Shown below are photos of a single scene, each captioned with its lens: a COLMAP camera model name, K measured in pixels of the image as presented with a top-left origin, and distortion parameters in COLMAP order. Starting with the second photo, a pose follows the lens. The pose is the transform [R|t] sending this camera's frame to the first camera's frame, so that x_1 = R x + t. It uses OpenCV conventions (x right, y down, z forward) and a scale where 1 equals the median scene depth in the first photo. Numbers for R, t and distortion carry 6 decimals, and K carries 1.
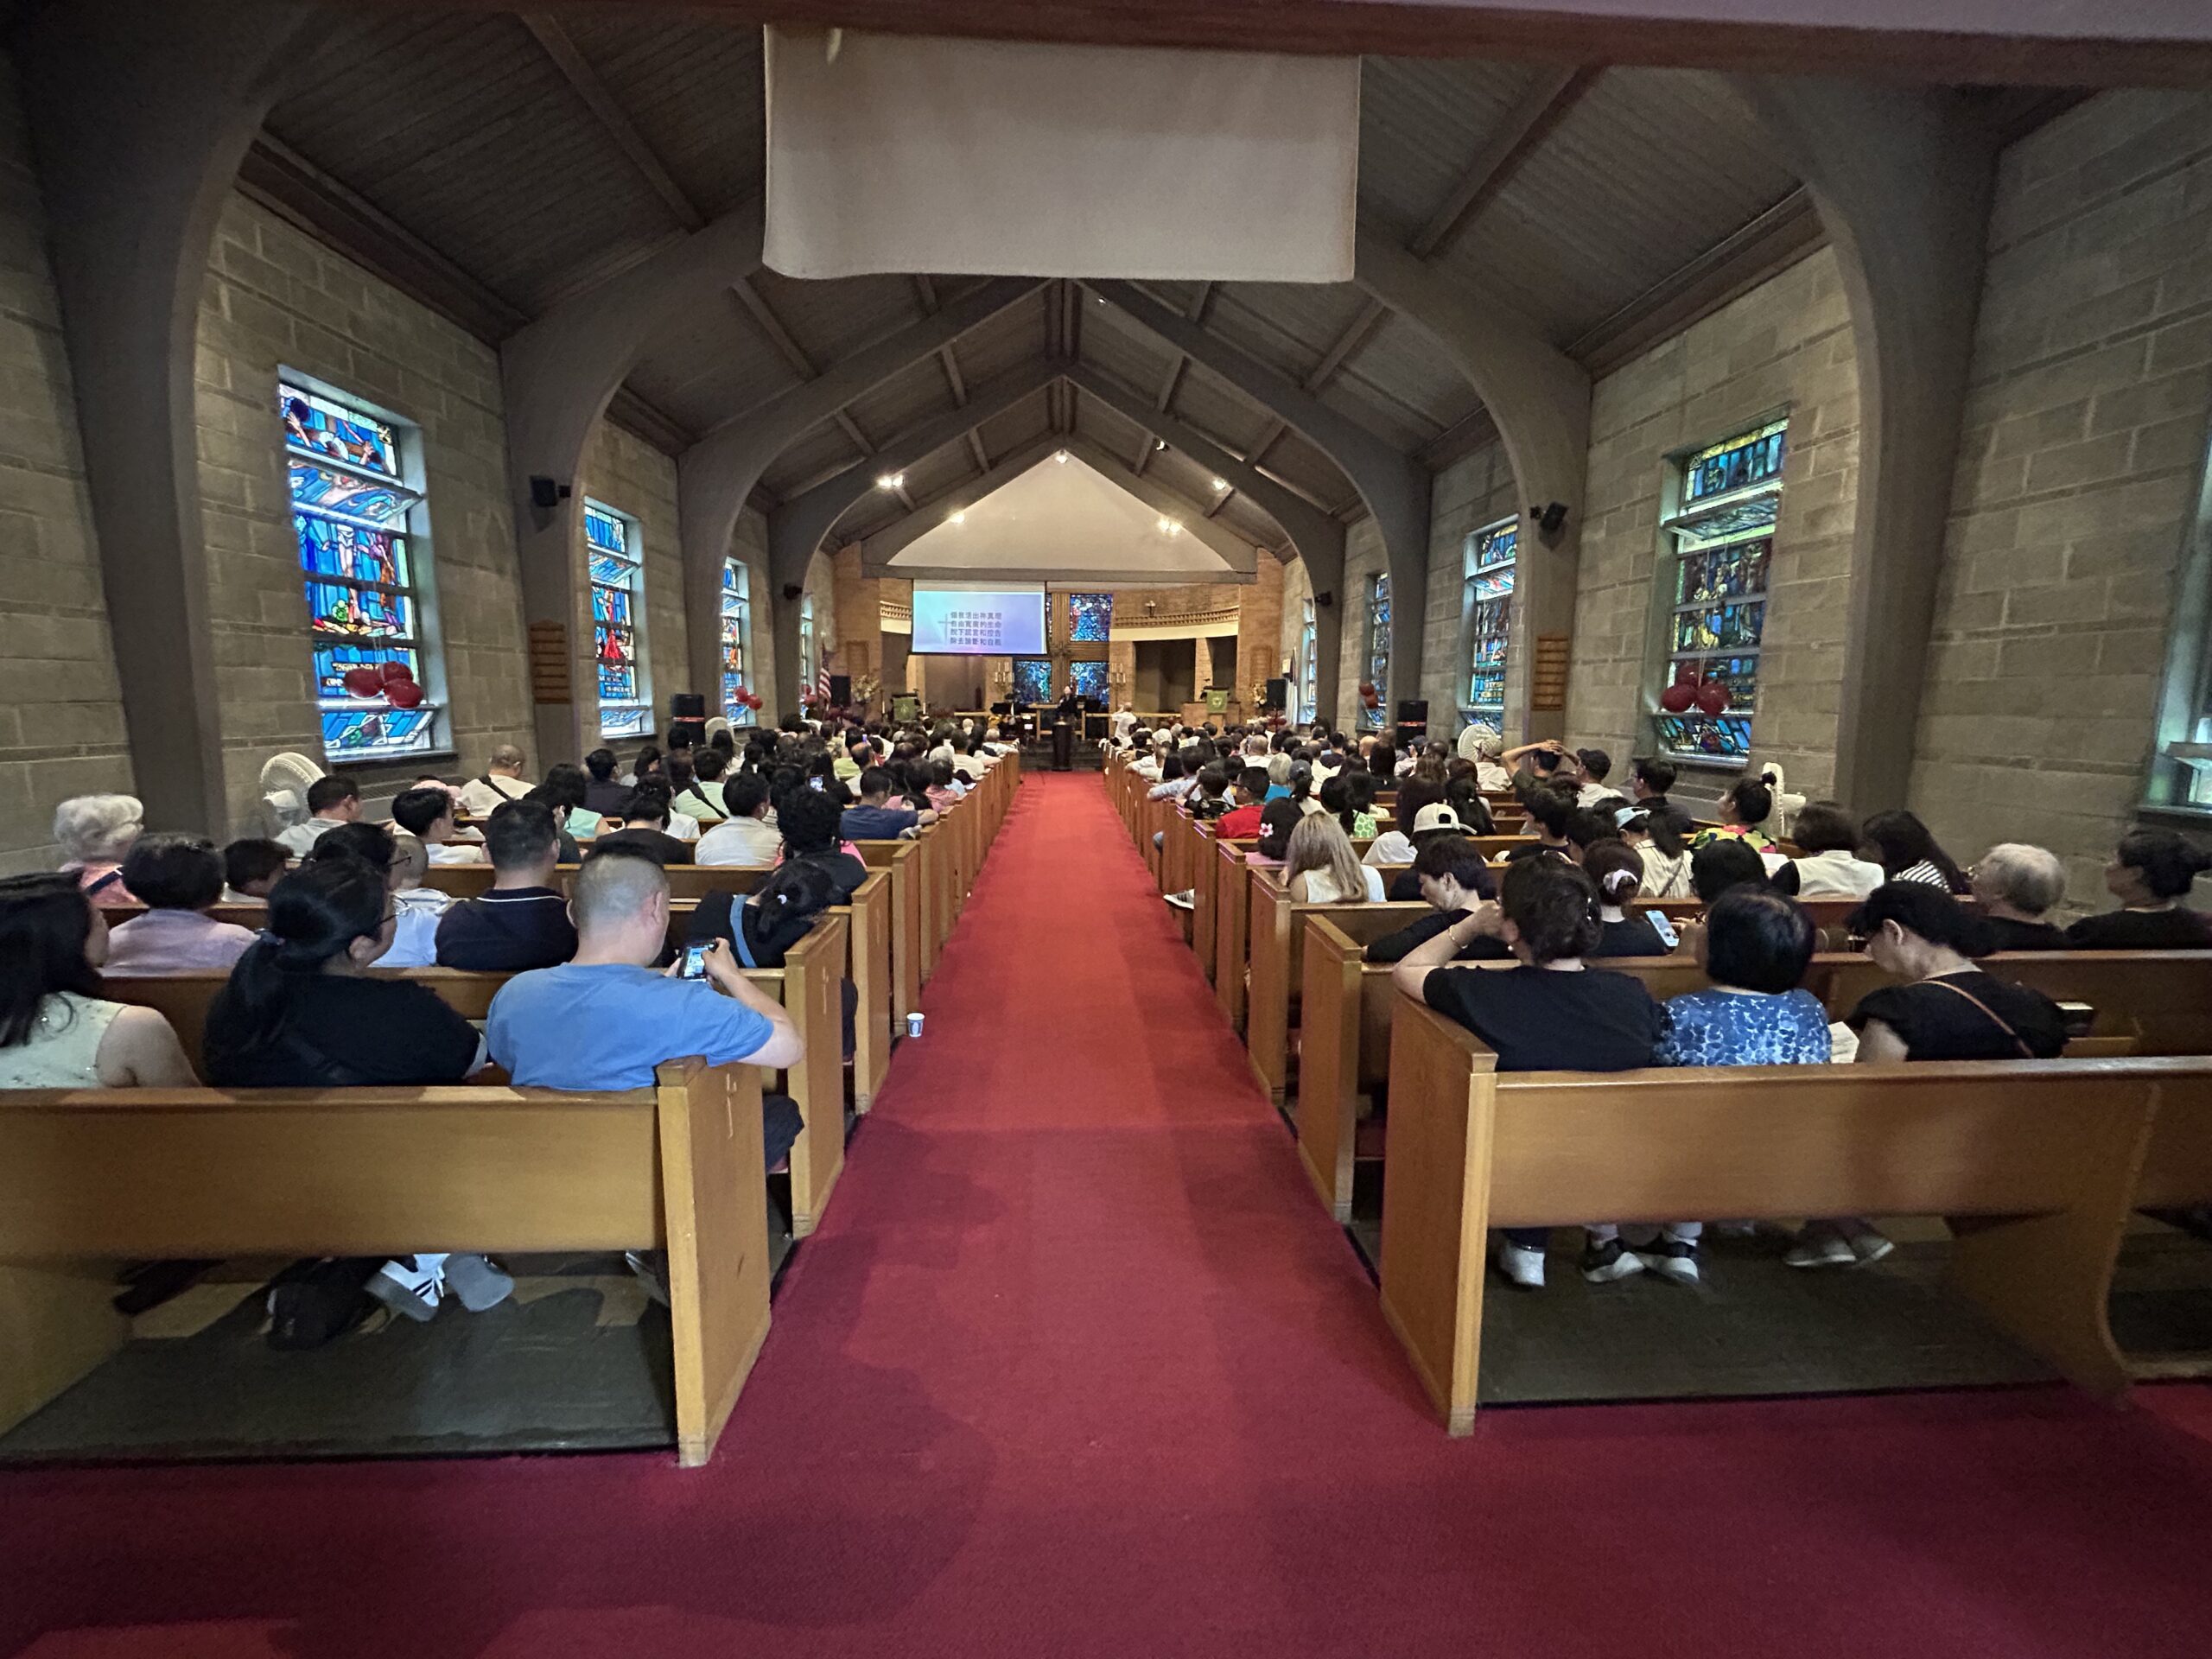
lens RADIAL K [[894.3, 0, 1110.6], [0, 894.3, 824.1], [0, 0, 1]] dist [-0.001589, -0.000248]
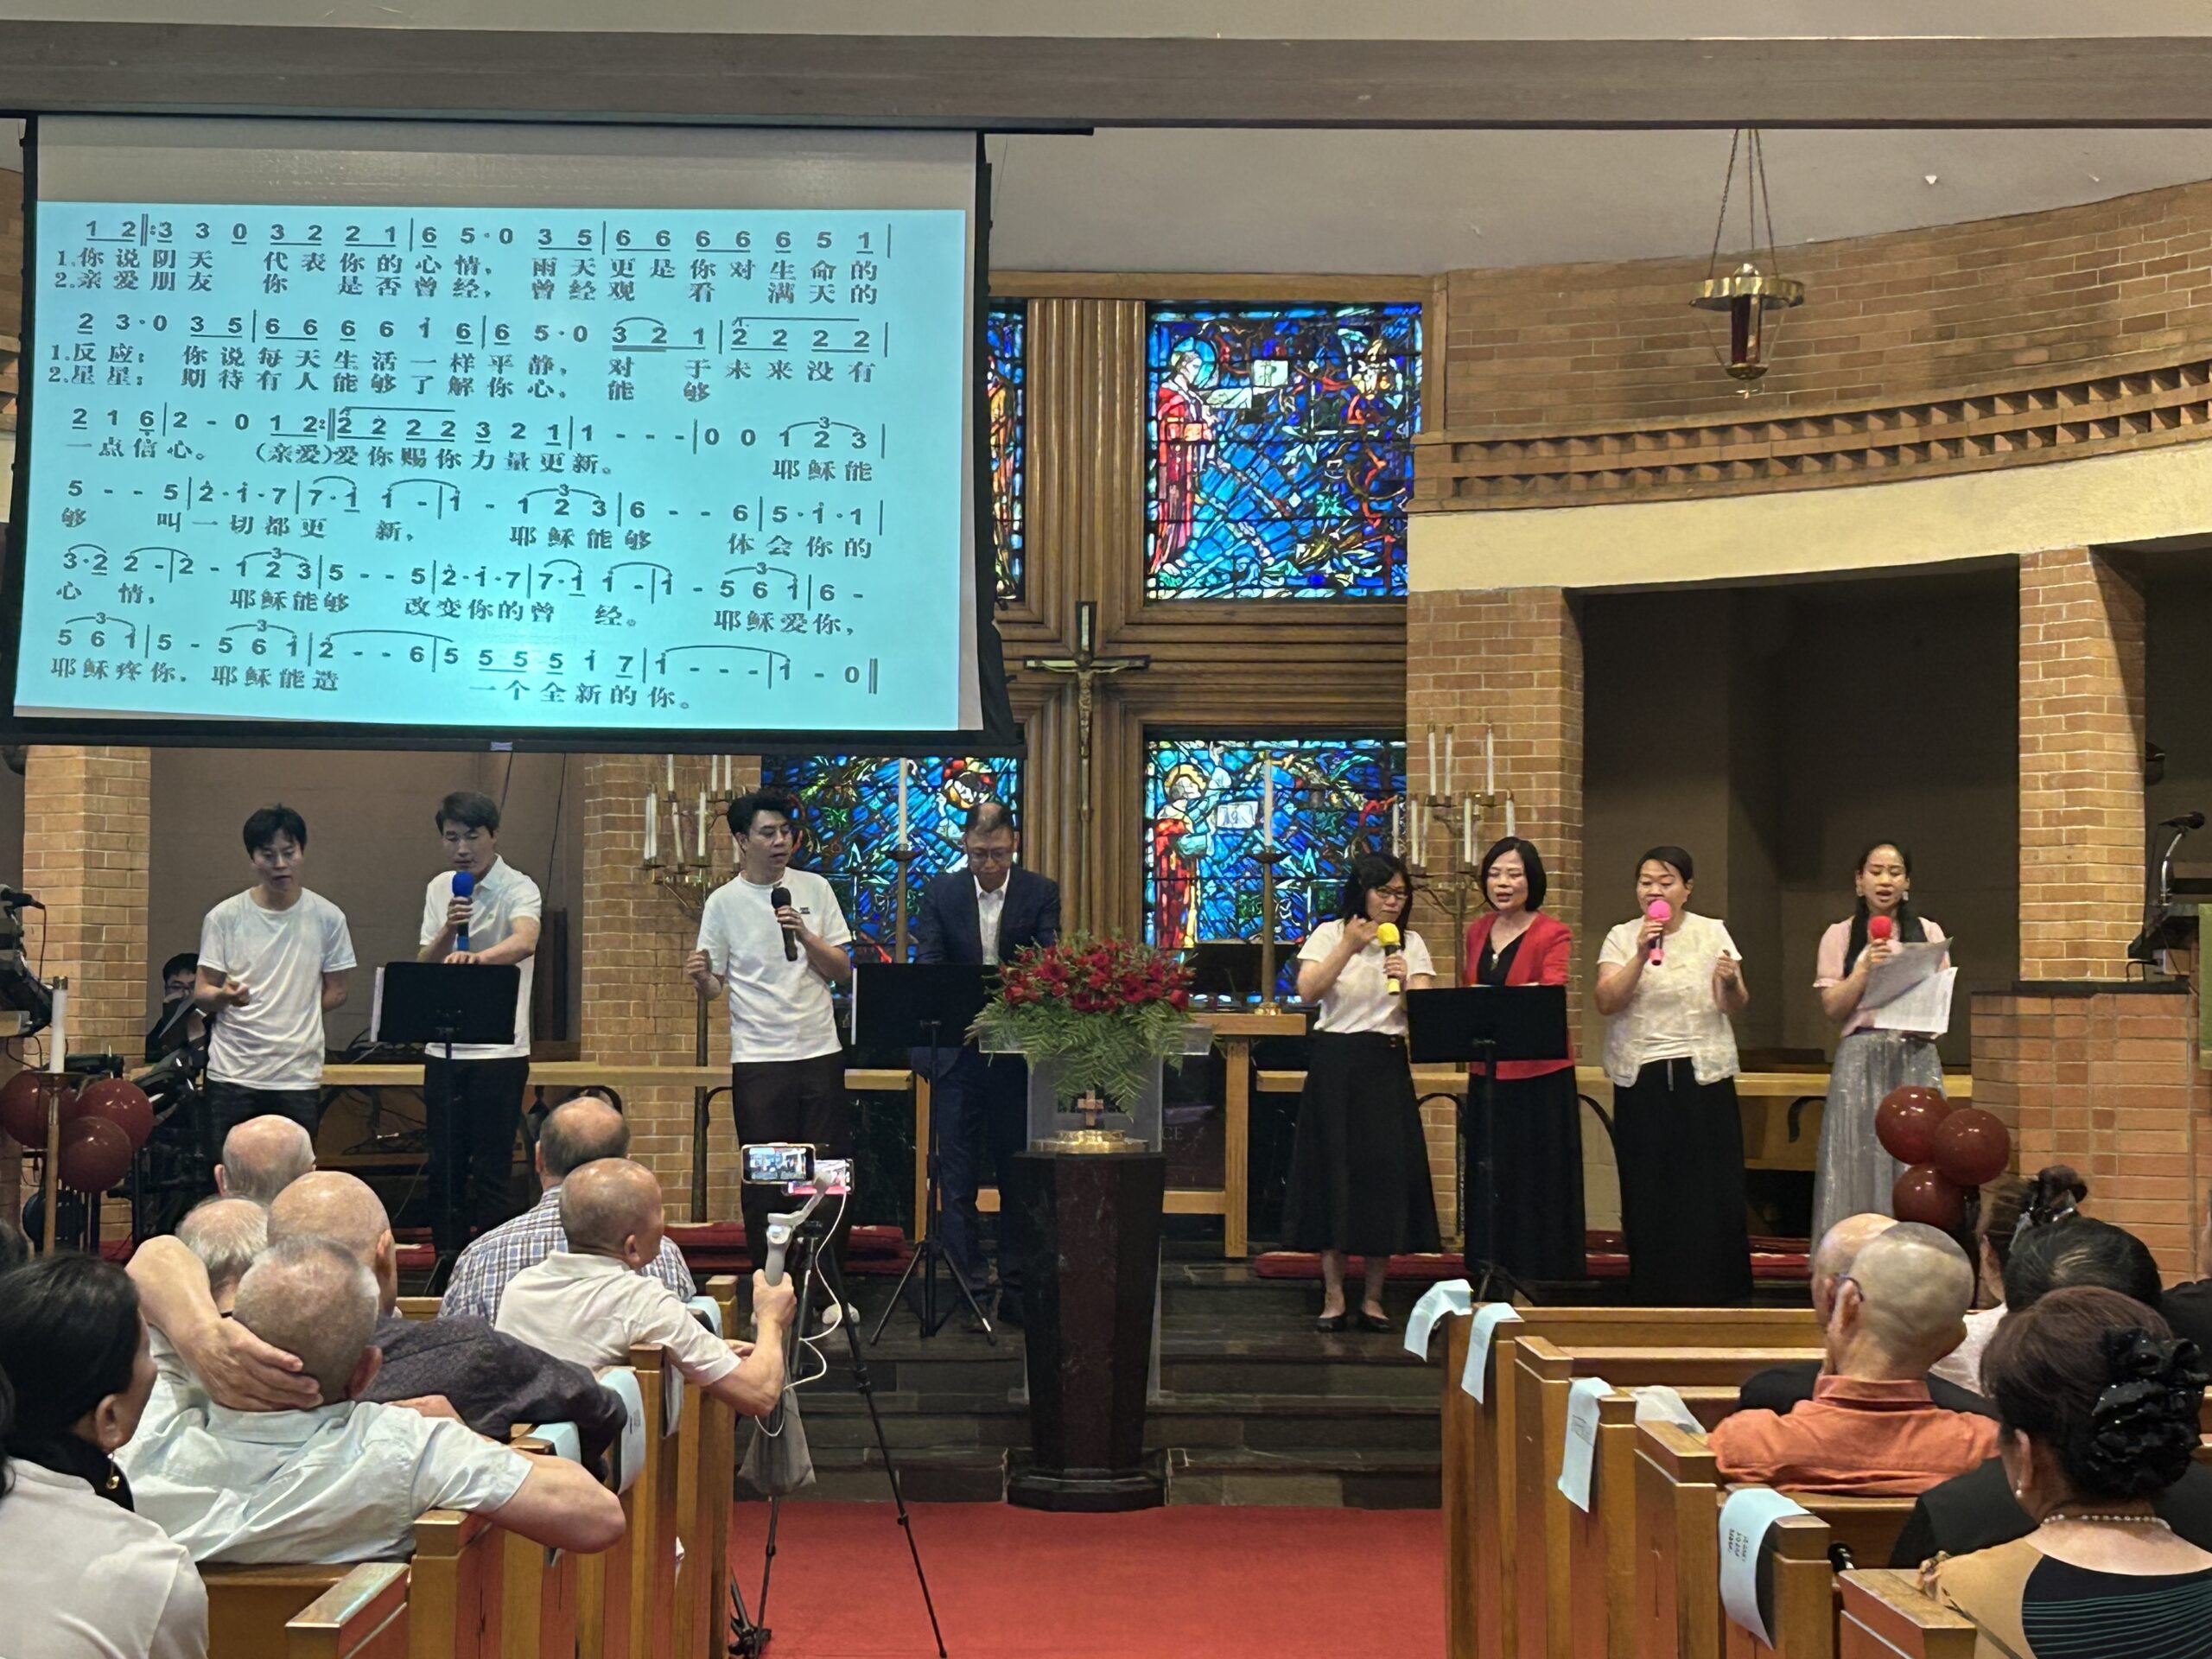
lens RADIAL K [[4017.8, 0, 1090.6], [0, 4017.8, 826.9], [0, 0, 1]] dist [0.043539, 0.000000]
pose [[0.998660, 0.001260, -0.051737, -0.024328], [-0.011004, 0.982013, -0.188492, -0.046862], [0.050569, 0.188808, 0.980711, 0.422944]]
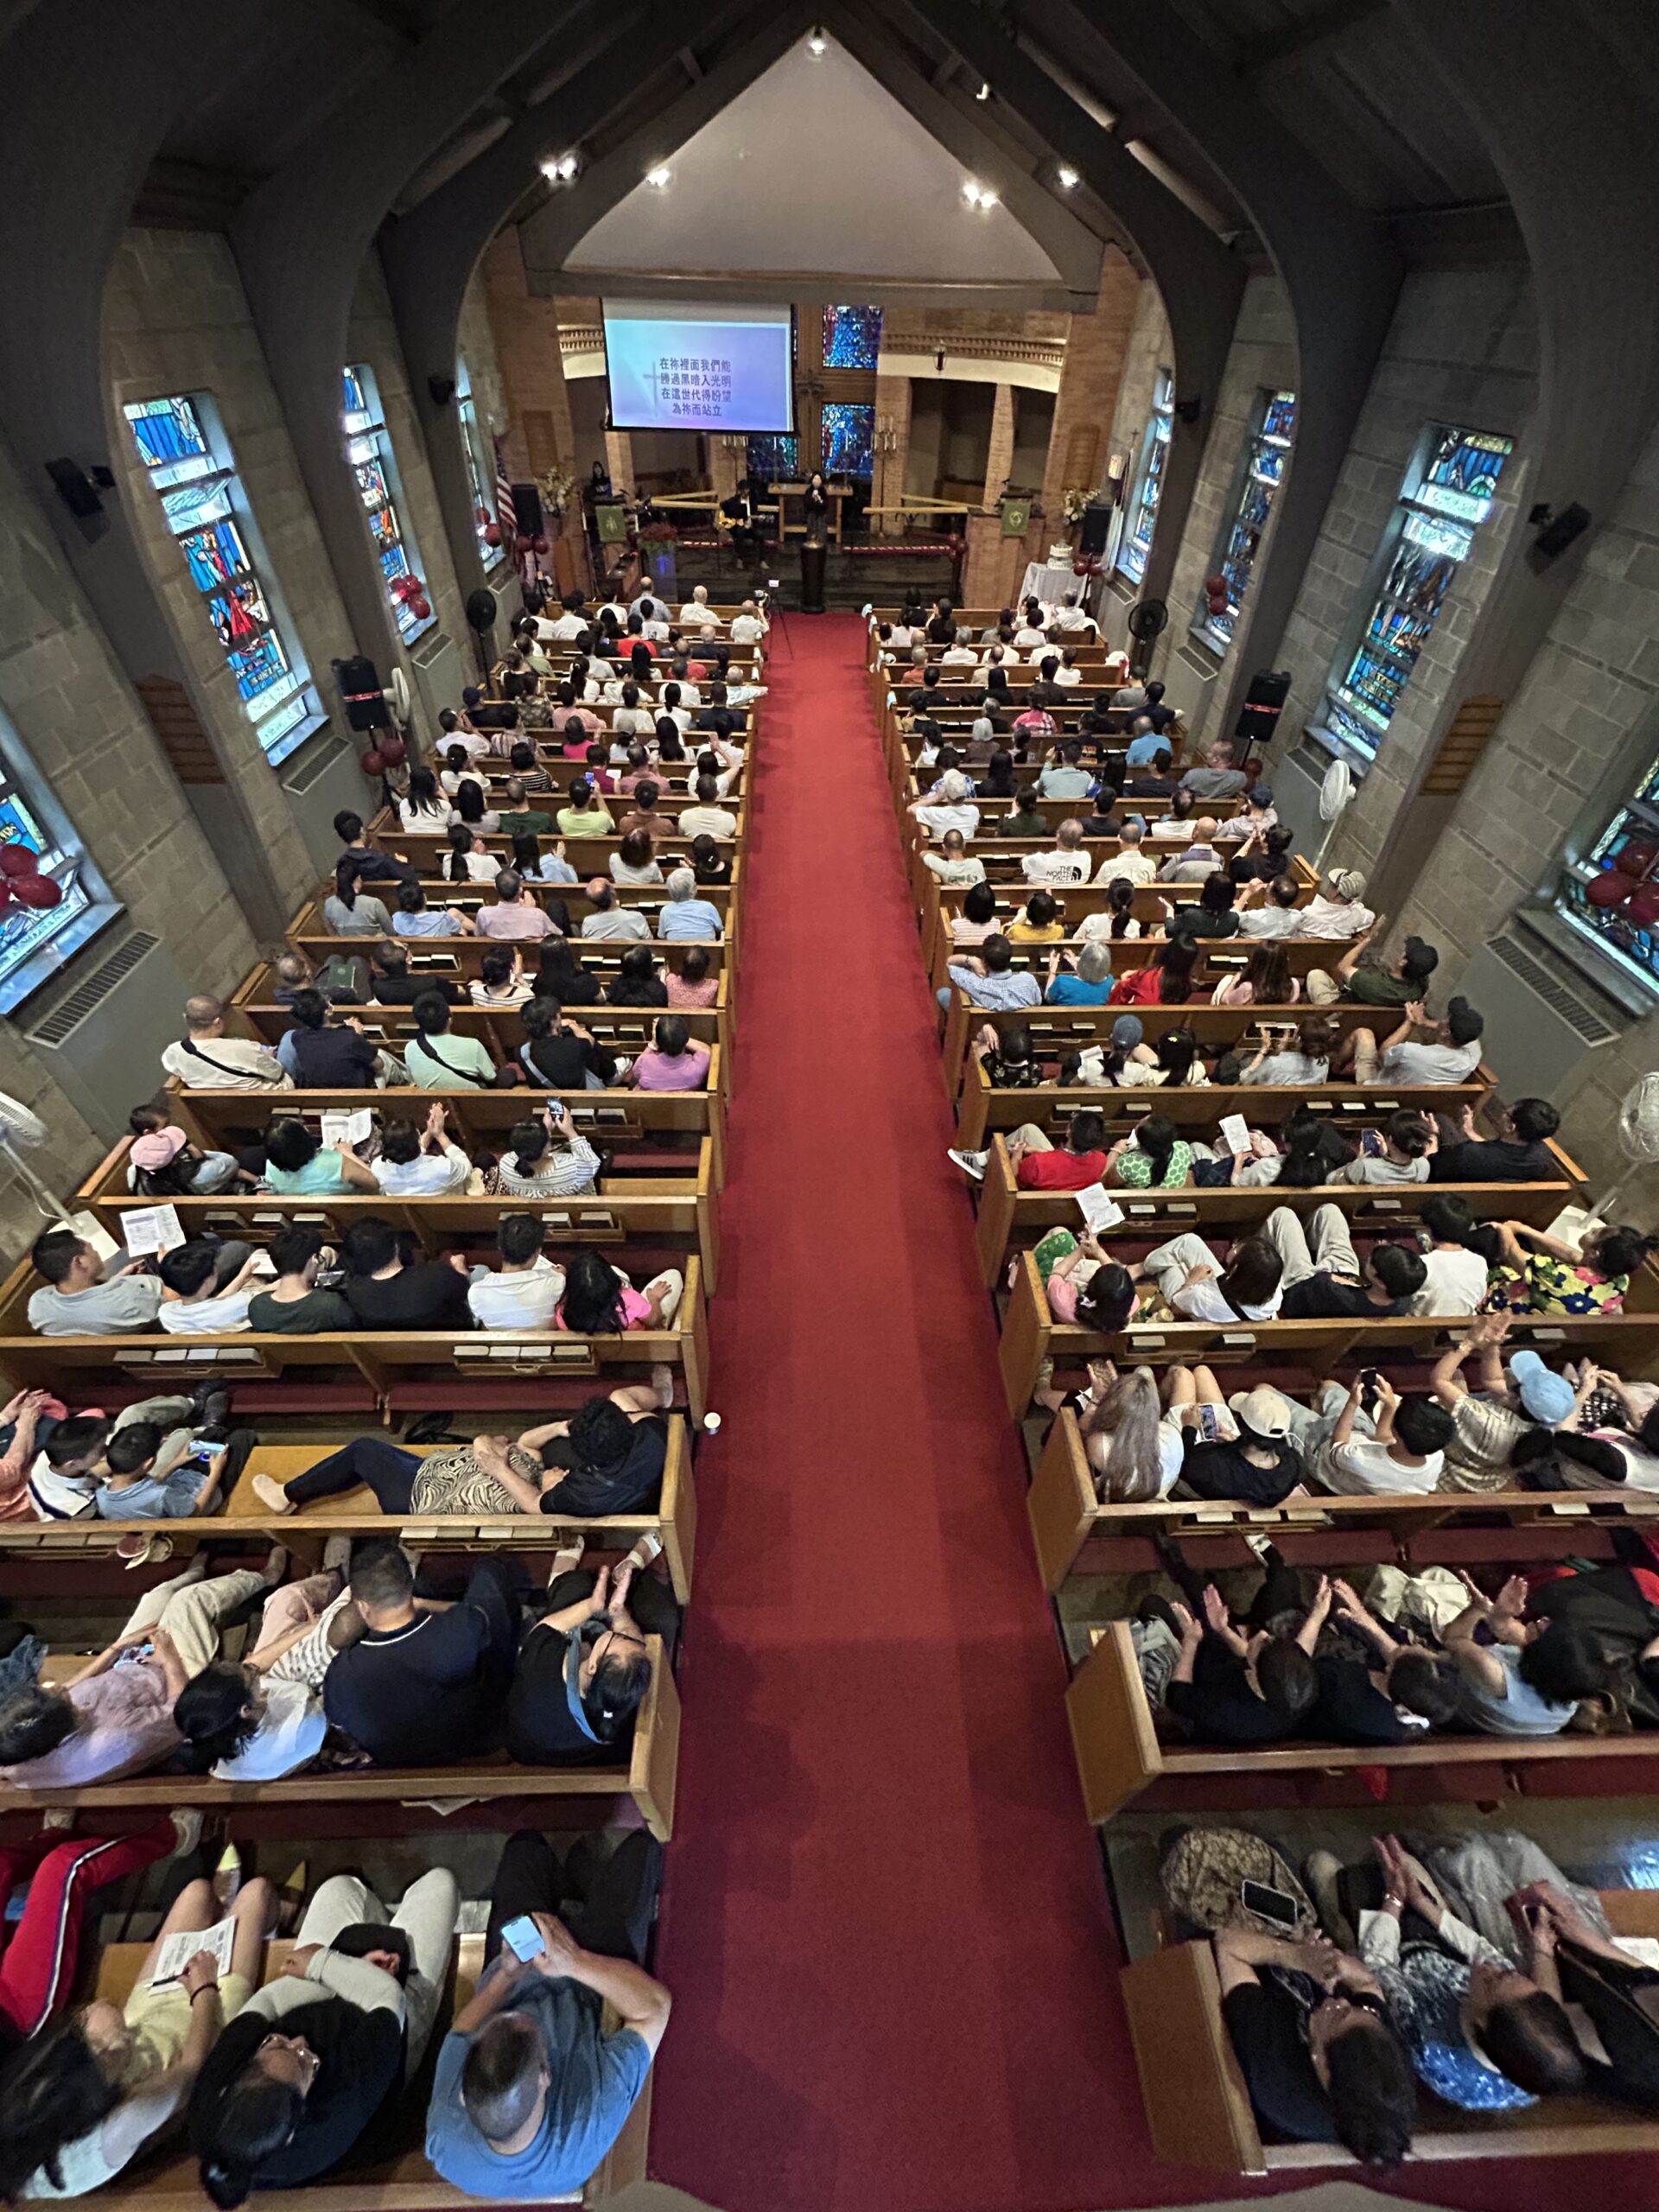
lens RADIAL K [[894.3, 0, 834.0], [0, 894.3, 1107.6], [0, 0, 1]] dist [-0.001589, -0.000248]
pose [[0.999543, 0.029827, -0.004920, -0.018457], [-0.021808, 0.824163, 0.565933, -0.154219], [0.020935, -0.565567, 0.824437, 0.077606]]
